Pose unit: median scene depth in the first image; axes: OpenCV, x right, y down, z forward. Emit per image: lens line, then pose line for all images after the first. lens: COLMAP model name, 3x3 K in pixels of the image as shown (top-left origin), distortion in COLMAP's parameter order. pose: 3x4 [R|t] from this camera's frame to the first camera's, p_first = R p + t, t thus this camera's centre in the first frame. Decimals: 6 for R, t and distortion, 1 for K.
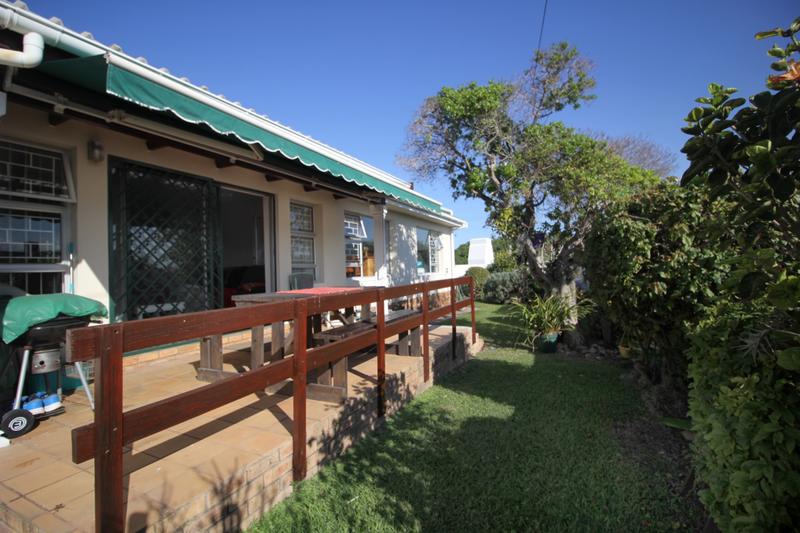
lens RADIAL K [[372.2, 0, 408.6], [0, 372.2, 265.4], [0, 0, 1]] dist [-0.003972, -0.000993]
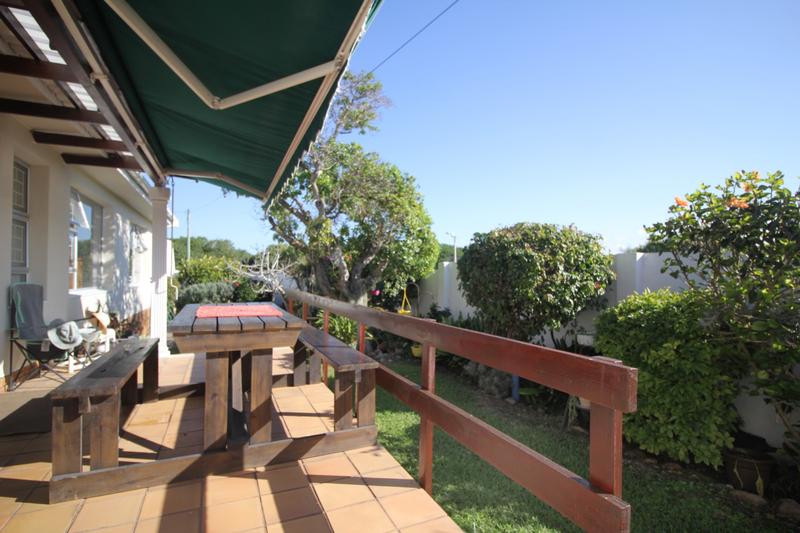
lens RADIAL K [[400.6, 0, 400.0], [0, 400.6, 266.5], [0, 0, 1]] dist [-0.001441, -0.000208]
pose [[0.641095, 0.041392, 0.766345, -0.701529], [-0.024617, 0.999140, -0.033372, 0.002556], [-0.767067, 0.002530, 0.641562, 0.317557]]
